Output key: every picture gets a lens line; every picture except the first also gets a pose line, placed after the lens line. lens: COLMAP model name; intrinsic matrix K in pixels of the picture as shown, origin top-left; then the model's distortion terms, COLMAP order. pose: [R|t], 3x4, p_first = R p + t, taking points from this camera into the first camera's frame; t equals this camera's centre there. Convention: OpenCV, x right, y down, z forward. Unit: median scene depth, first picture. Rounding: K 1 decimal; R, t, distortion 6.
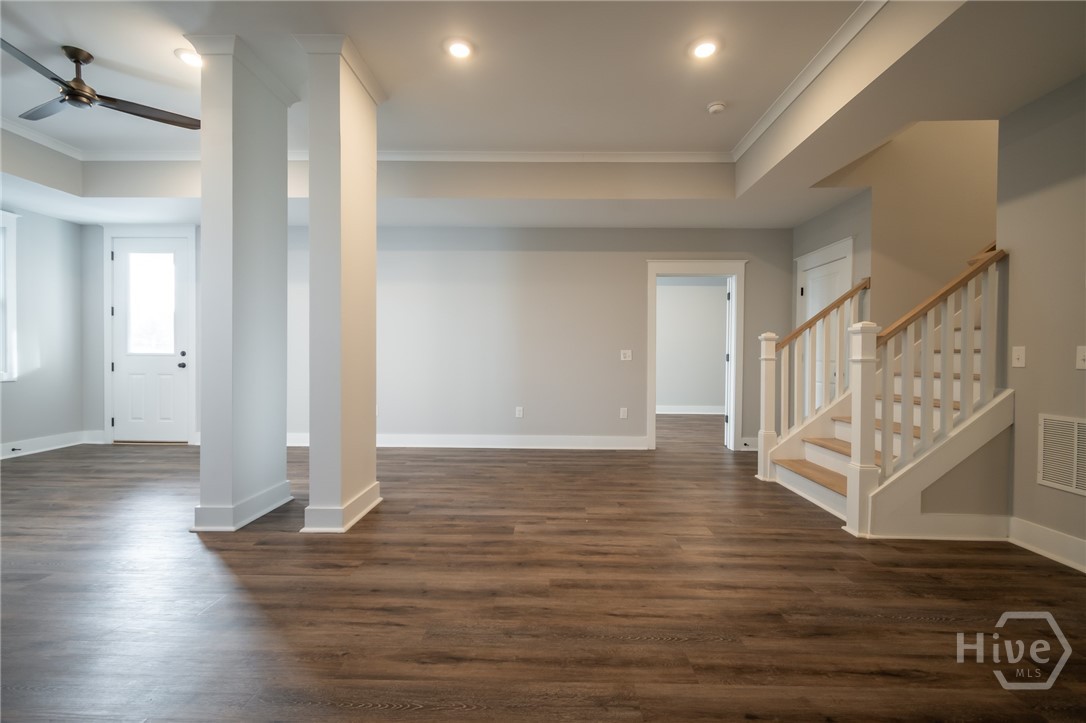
lens RADIAL K [[490.3, 0, 544.4], [0, 490.3, 360.5], [0, 0, 1]] dist [0.002431, 0.000466]
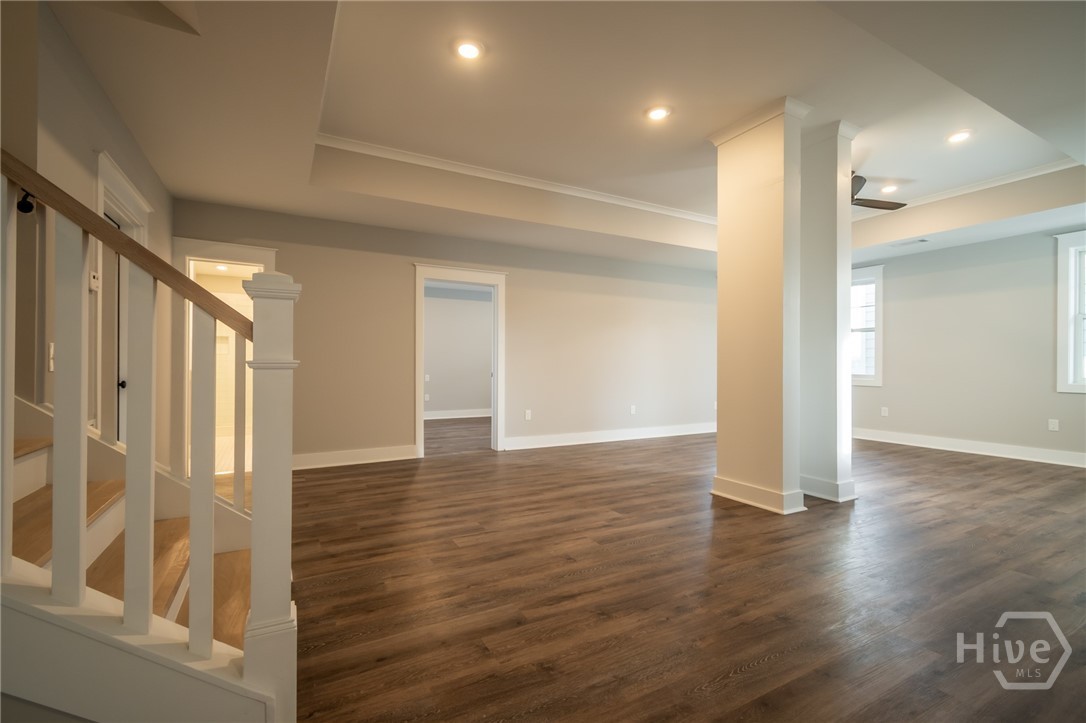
lens RADIAL K [[490.3, 0, 544.4], [0, 490.3, 360.5], [0, 0, 1]] dist [0.002431, 0.000466]
pose [[-0.871449, -0.011226, -0.490357, 0.698788], [-0.013741, 0.999904, 0.001529, -0.016370], [0.490293, 0.008071, -0.871520, 2.030201]]
